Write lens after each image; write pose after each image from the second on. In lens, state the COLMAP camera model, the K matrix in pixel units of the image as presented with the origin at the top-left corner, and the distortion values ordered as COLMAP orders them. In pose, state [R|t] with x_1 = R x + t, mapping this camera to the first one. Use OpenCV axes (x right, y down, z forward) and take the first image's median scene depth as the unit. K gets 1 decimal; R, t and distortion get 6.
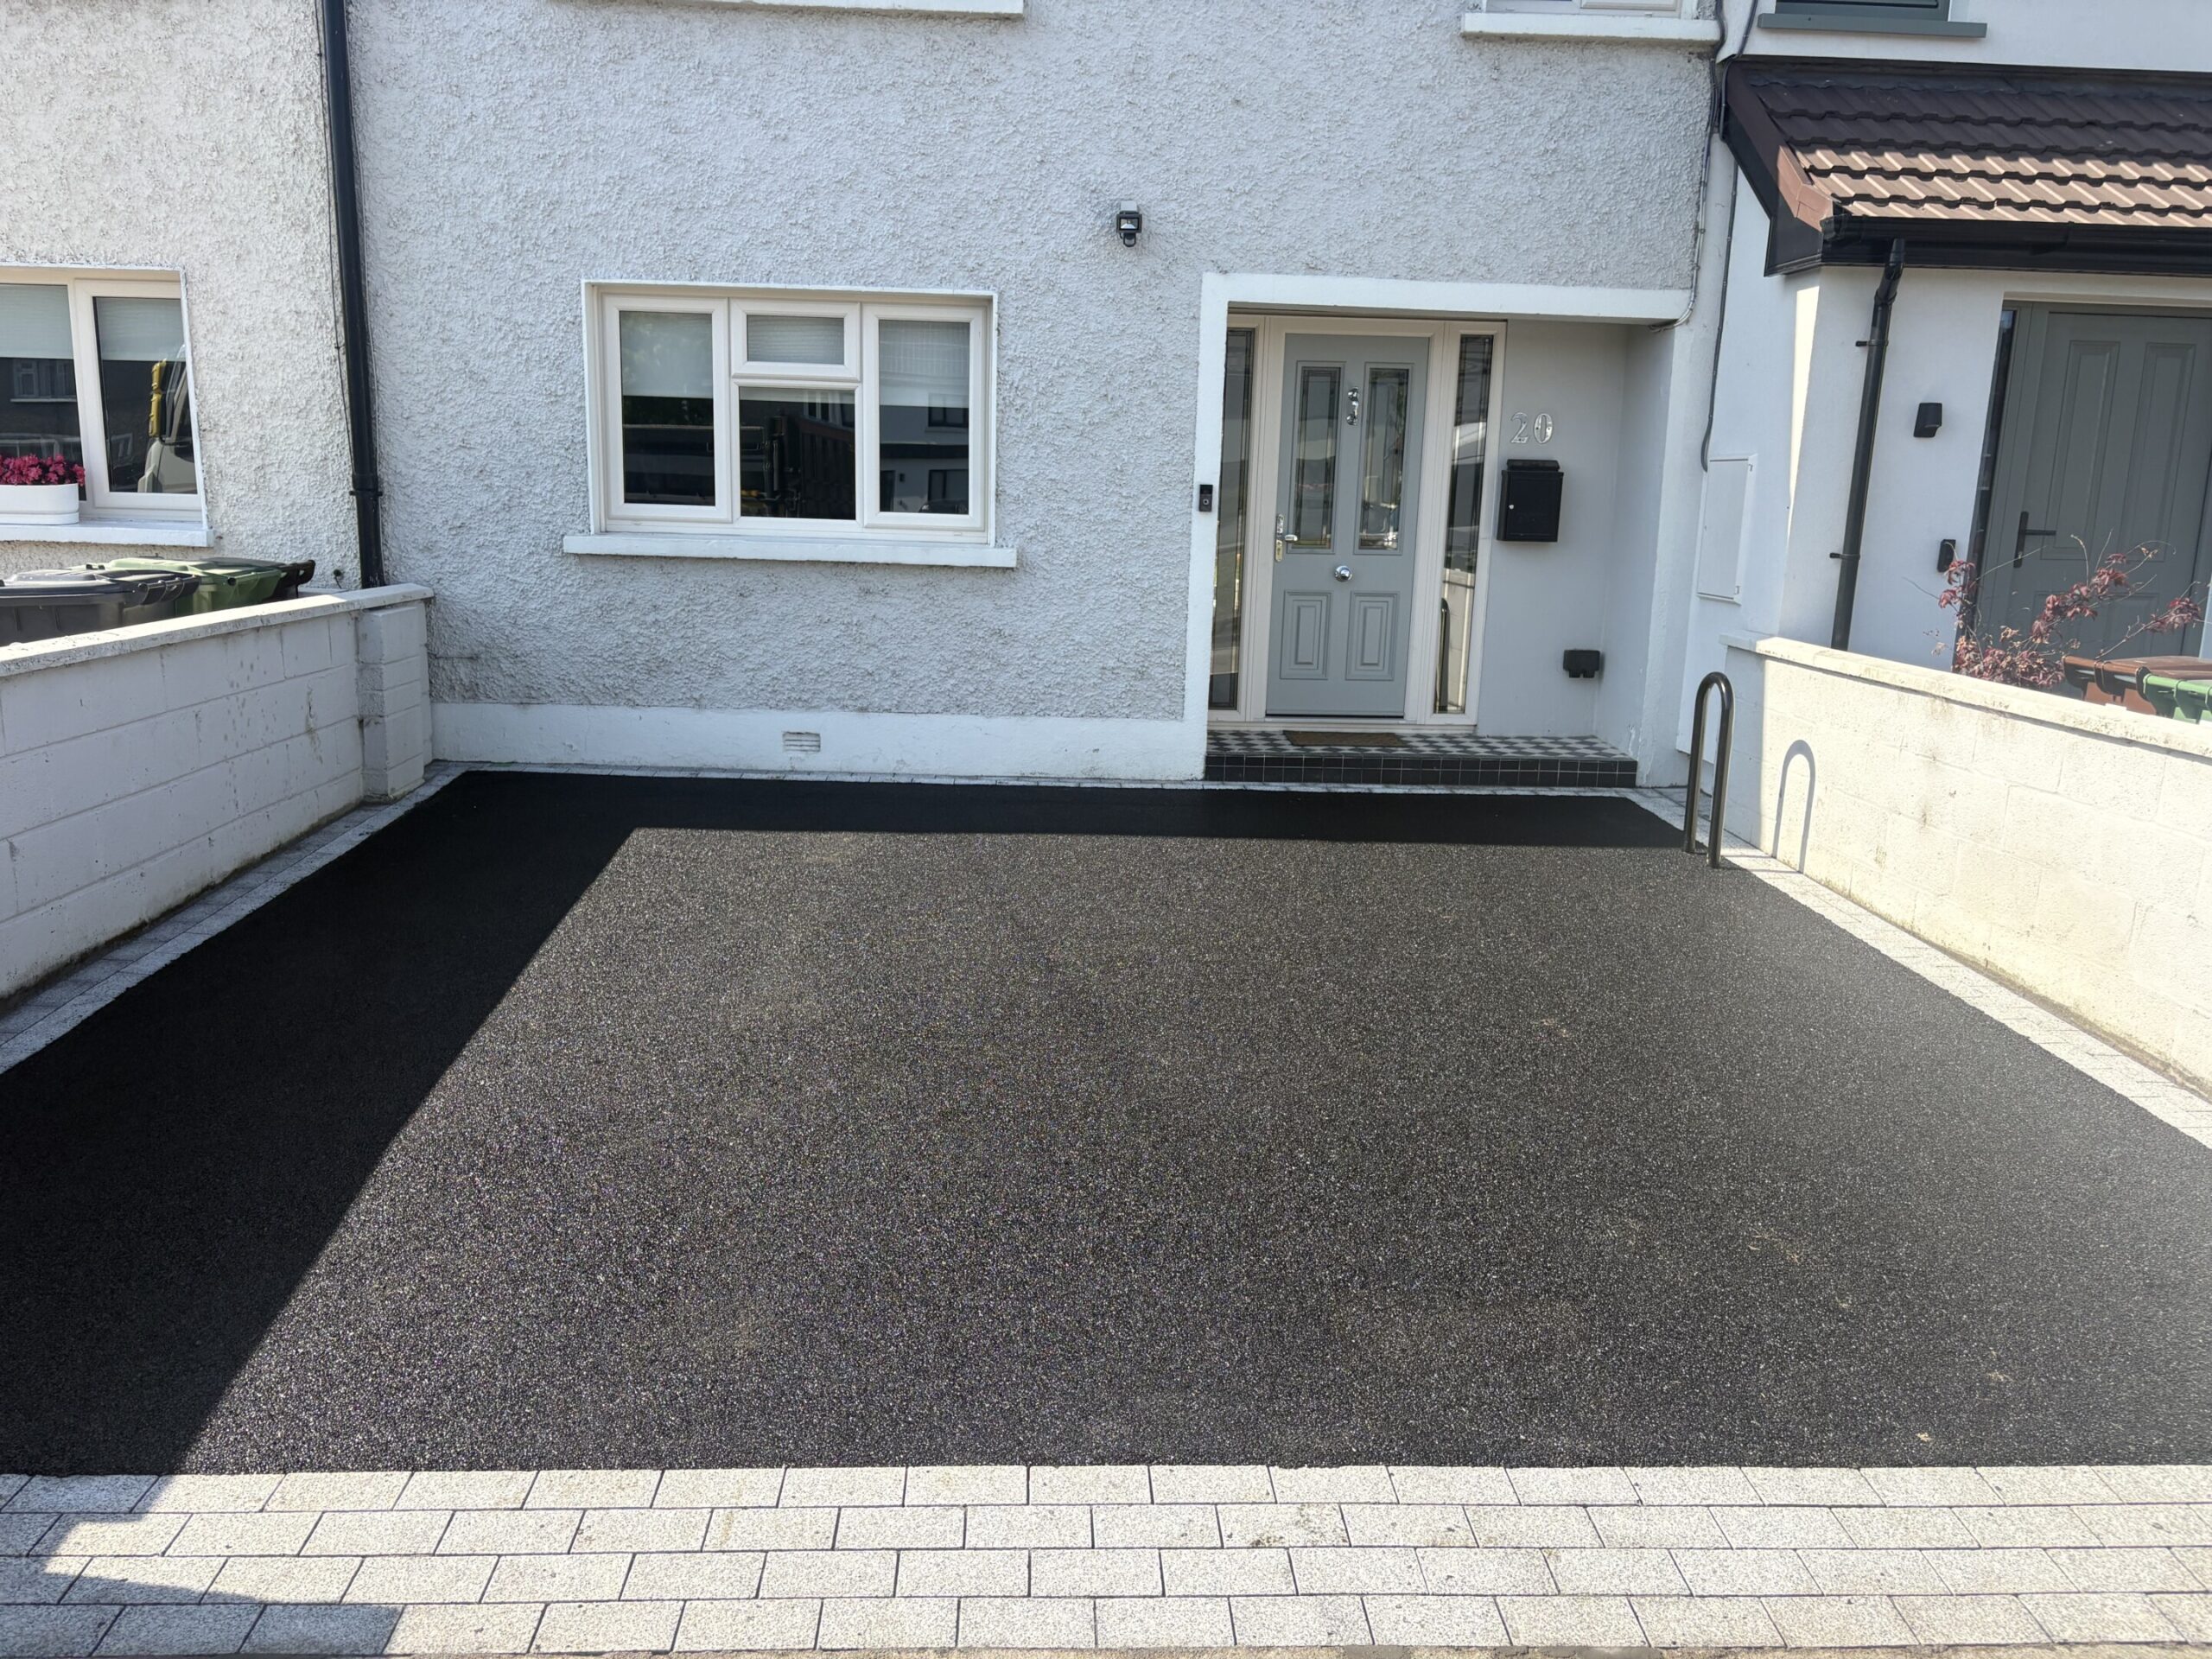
lens RADIAL K [[1689.9, 0, 1090.9], [0, 1689.9, 842.7], [0, 0, 1]] dist [0.052147, -0.052621]
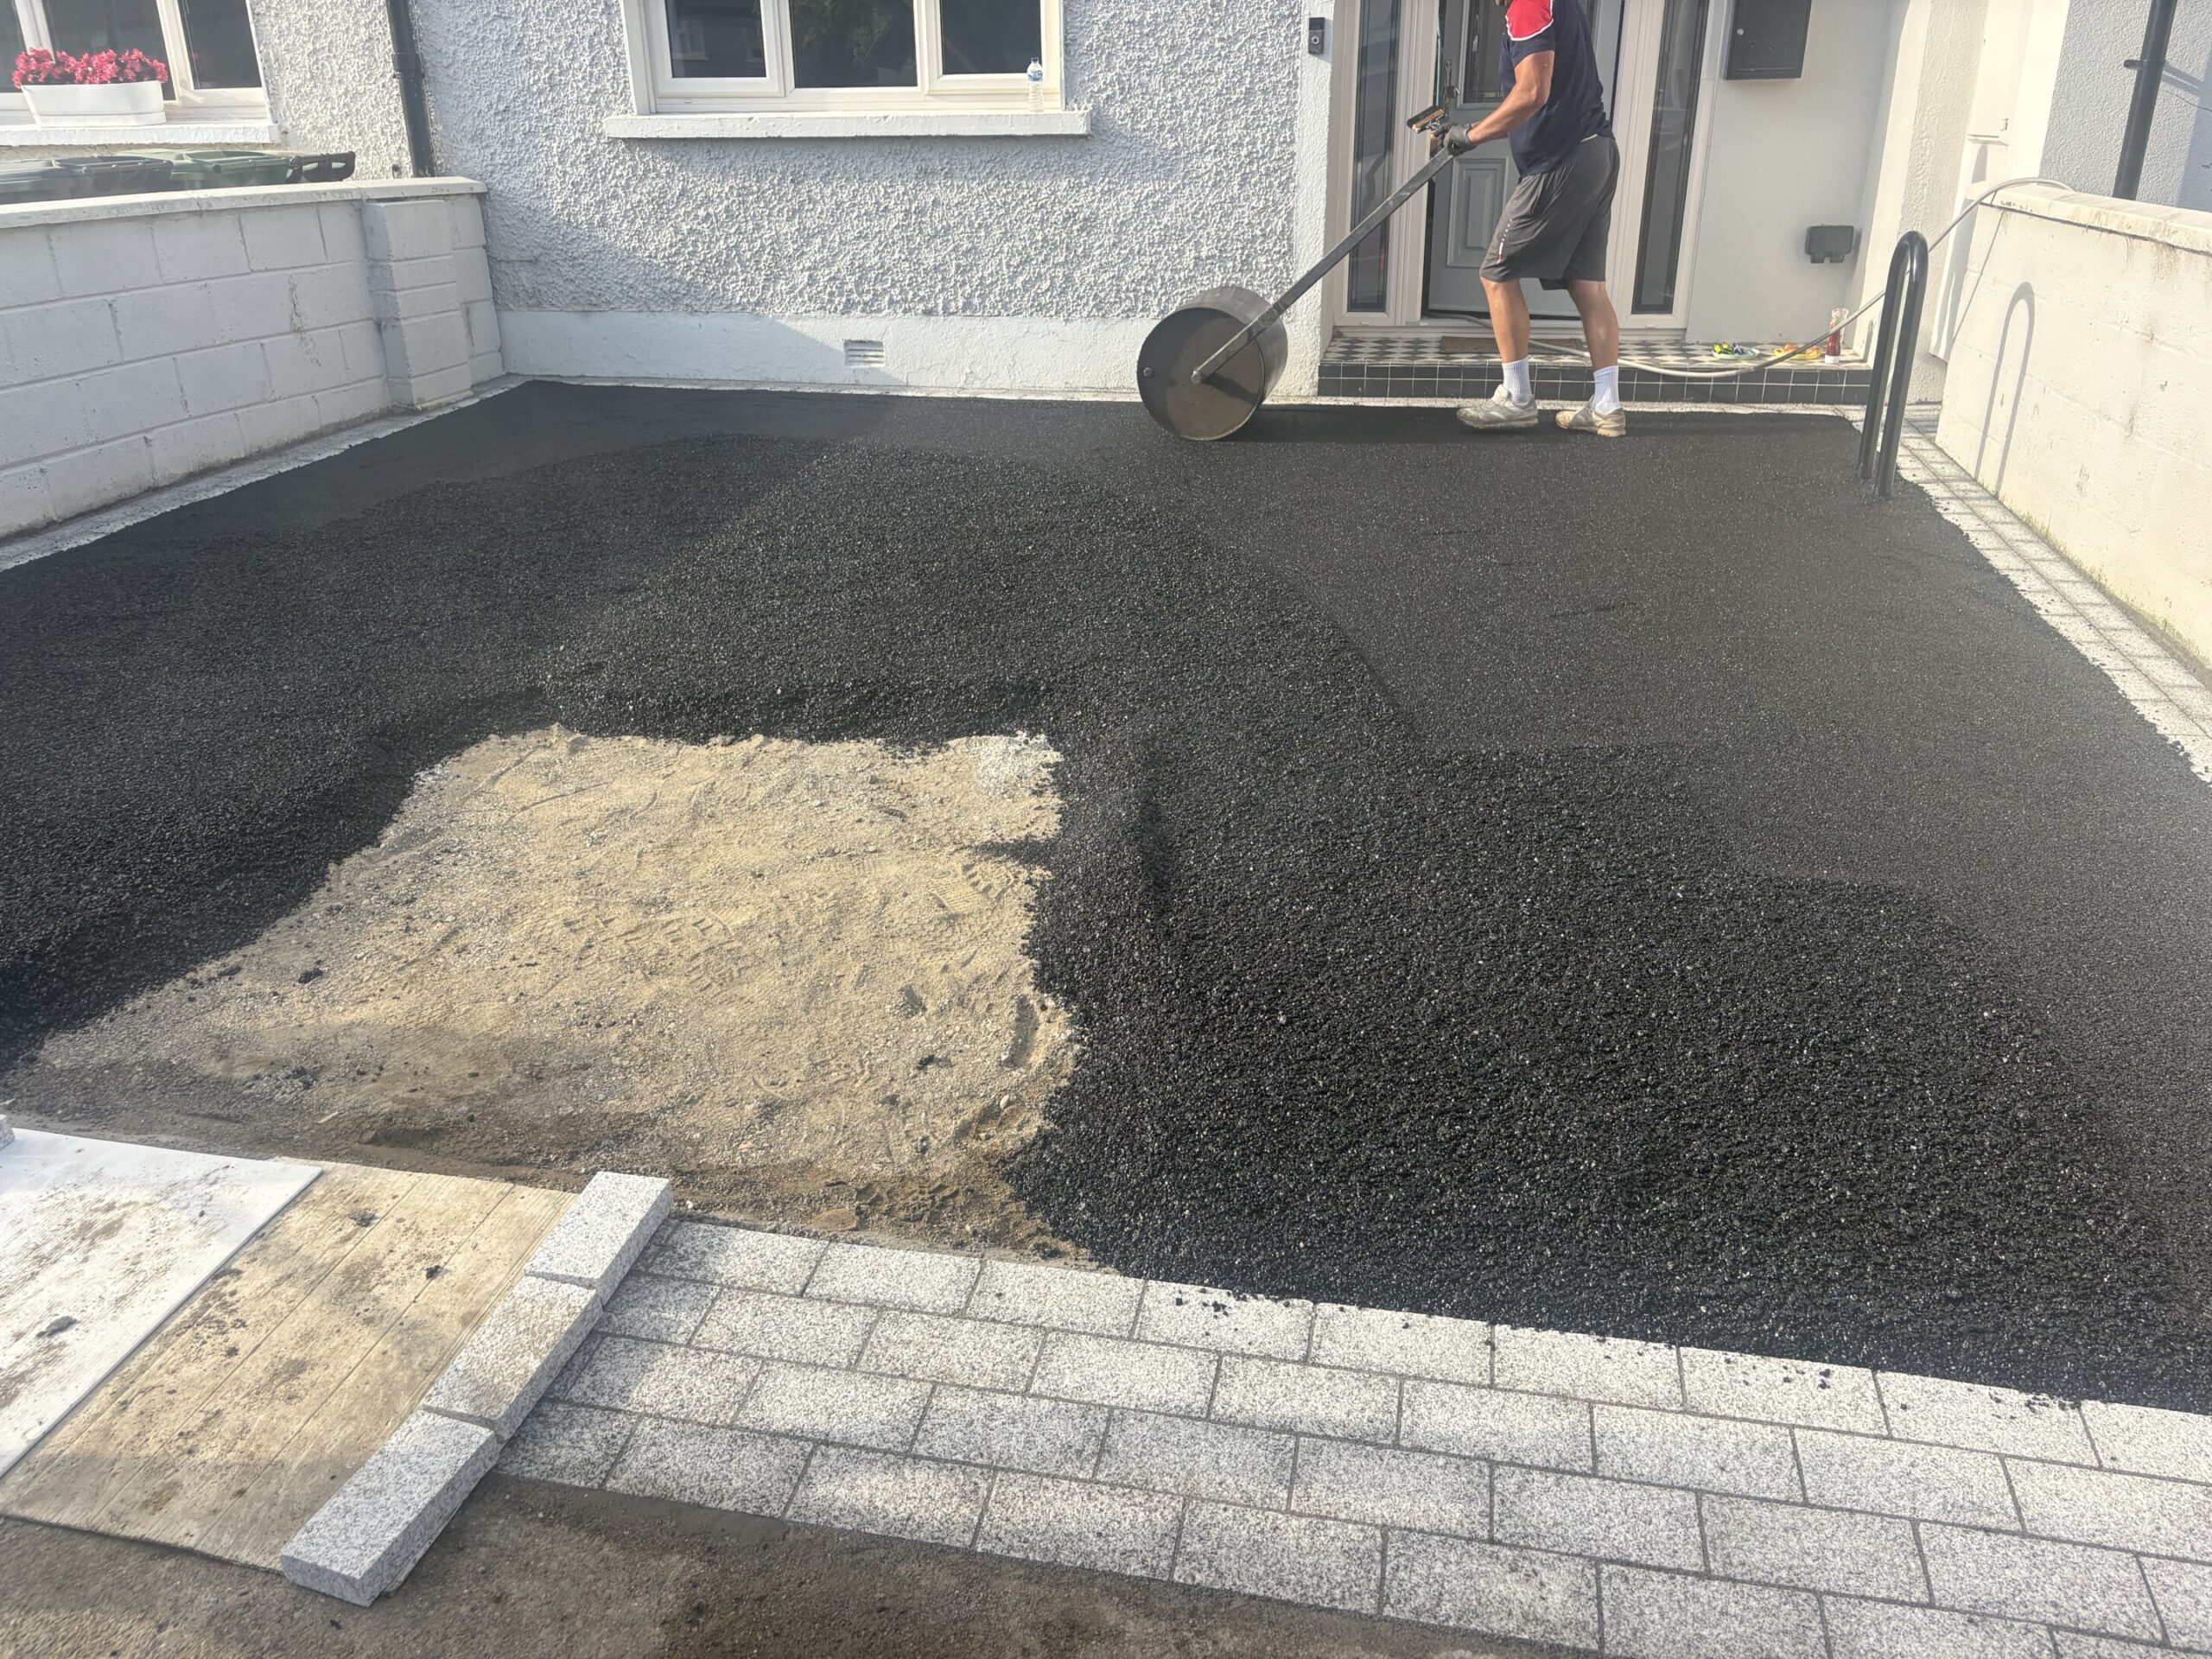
lens RADIAL K [[1689.9, 0, 1096.1], [0, 1689.9, 809.9], [0, 0, 1]] dist [0.052147, -0.052621]
pose [[0.966068, 0.060785, -0.251035, 0.201221], [-0.015871, 0.984047, 0.177198, 0.019232], [0.257802, -0.167201, 0.951621, 0.138083]]
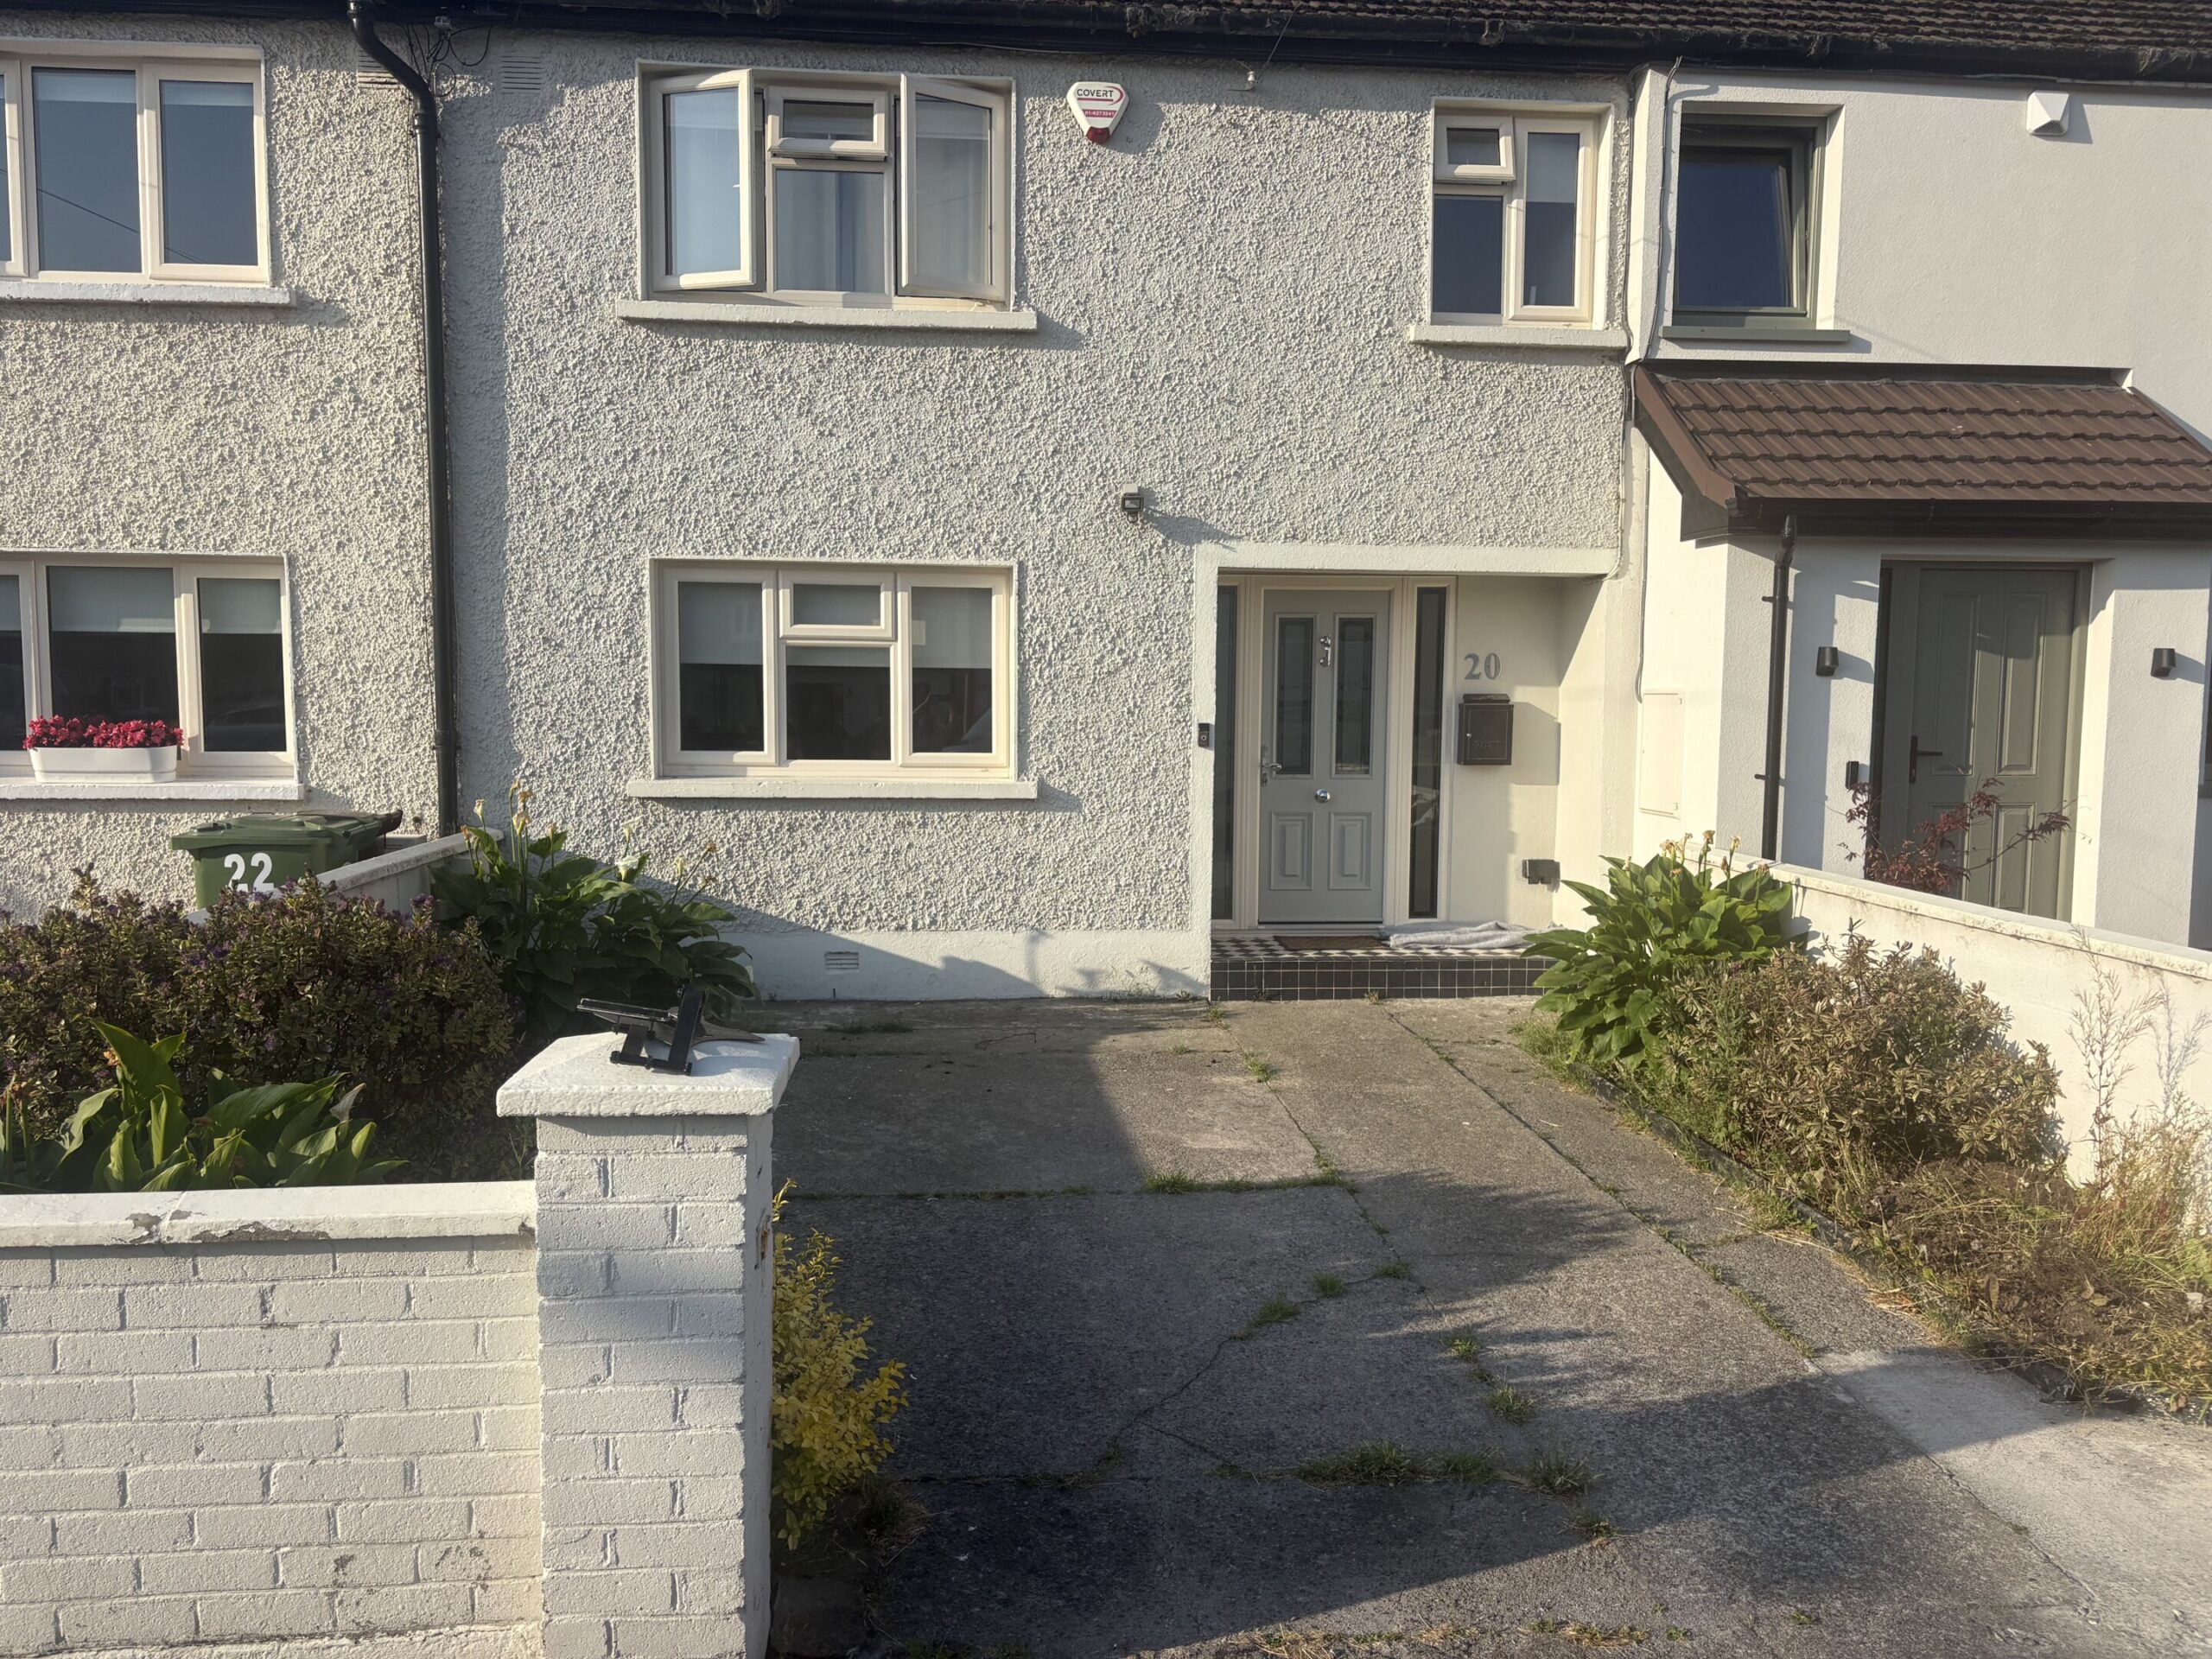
lens RADIAL K [[1689.9, 0, 1103.4], [0, 1689.9, 851.5], [0, 0, 1]] dist [0.052147, -0.052621]
pose [[0.998401, -0.023538, 0.051393, -0.060735], [0.029257, 0.993103, -0.113533, -0.000951], [-0.048366, 0.114855, 0.992204, -0.105133]]
